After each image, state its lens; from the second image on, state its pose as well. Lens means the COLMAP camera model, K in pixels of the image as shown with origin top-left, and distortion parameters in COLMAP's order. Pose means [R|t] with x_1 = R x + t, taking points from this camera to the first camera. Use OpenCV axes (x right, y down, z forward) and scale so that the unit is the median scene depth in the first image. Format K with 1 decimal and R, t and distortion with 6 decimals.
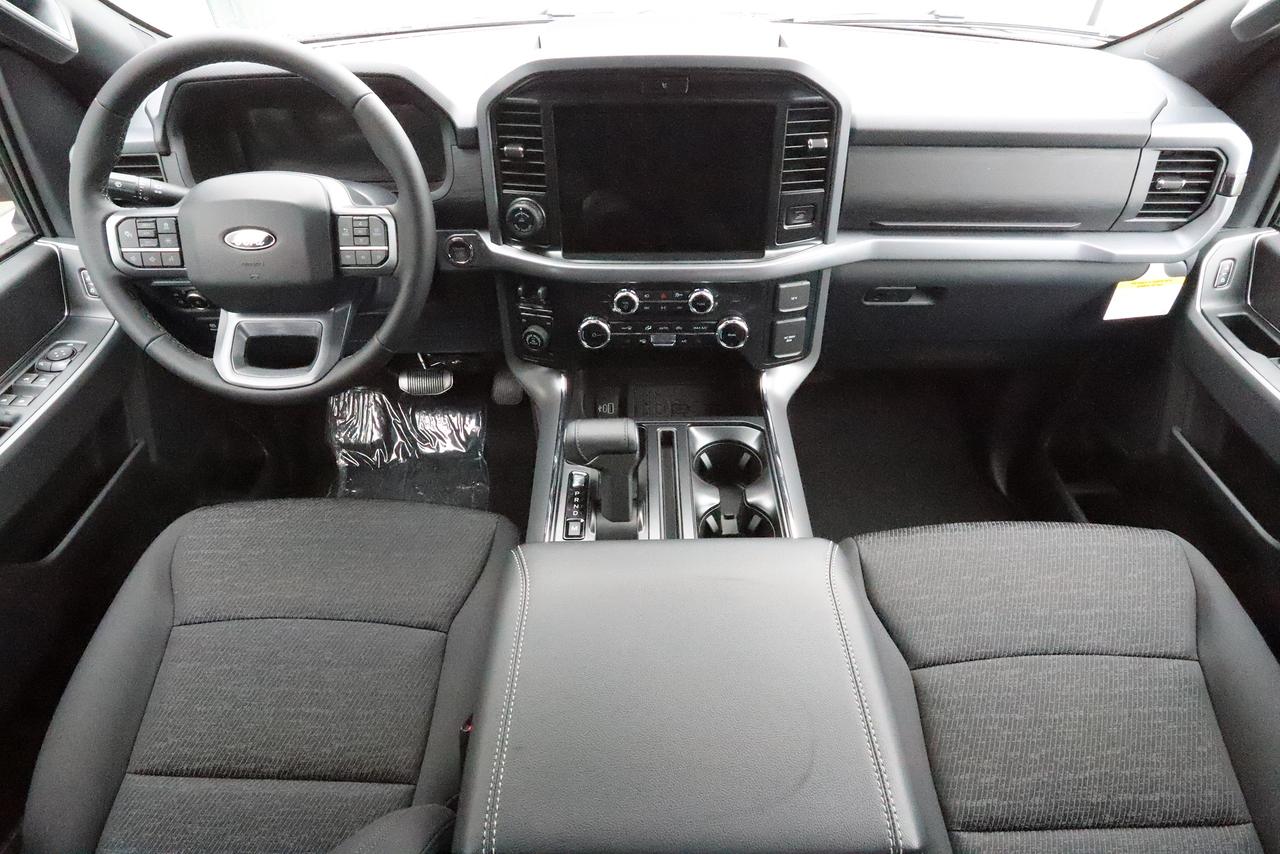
lens RADIAL K [[716.7, 0, 640.0], [0, 716.7, 427.0], [0, 0, 1]] dist [0.000373, 0.001639]
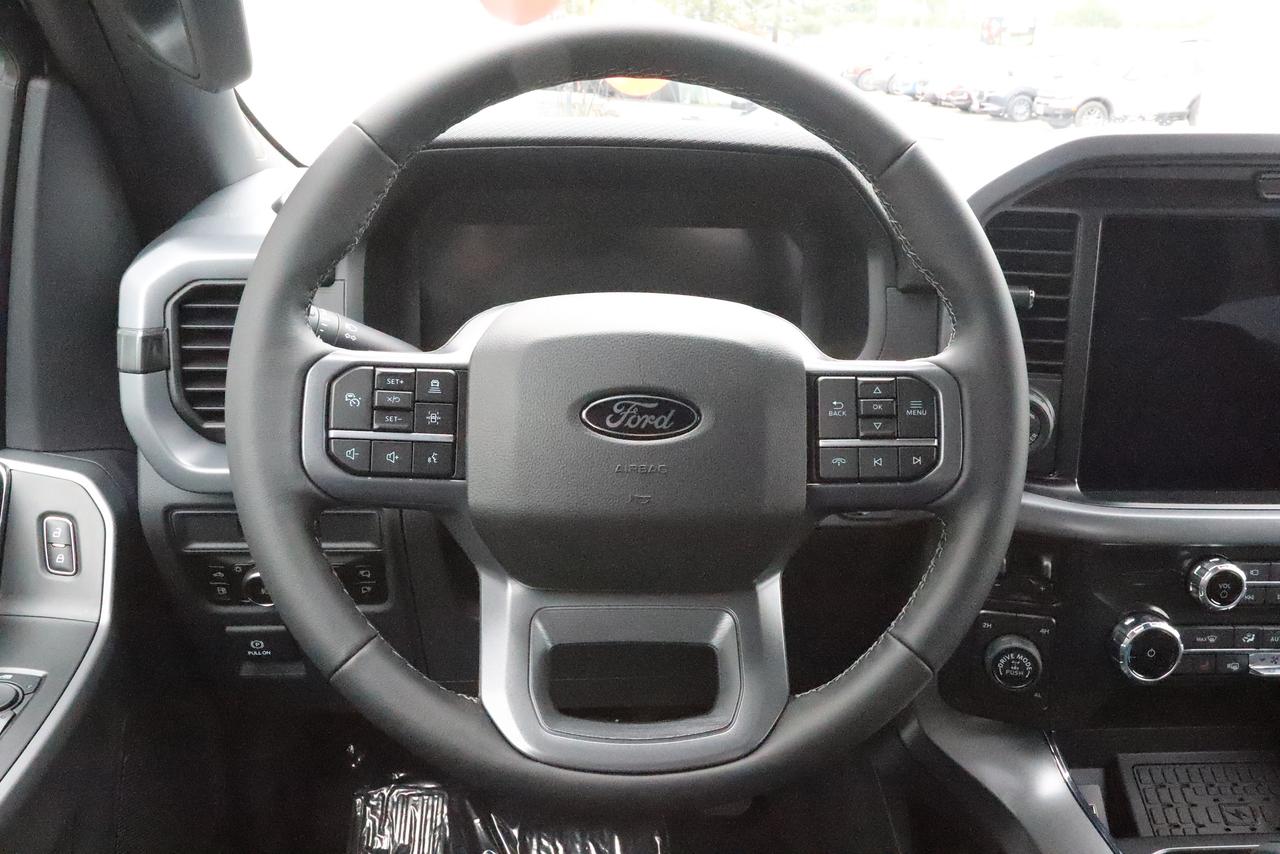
lens RADIAL K [[1057.4, 0, 640.0], [0, 1057.4, 427.0], [0, 0, 1]] dist [-0.007757, -0.002317]
pose [[0.992863, 0.023398, 0.116947, -0.570666], [0.022905, 0.924903, -0.379512, -0.006981], [-0.117044, 0.379482, 0.917766, 0.371565]]
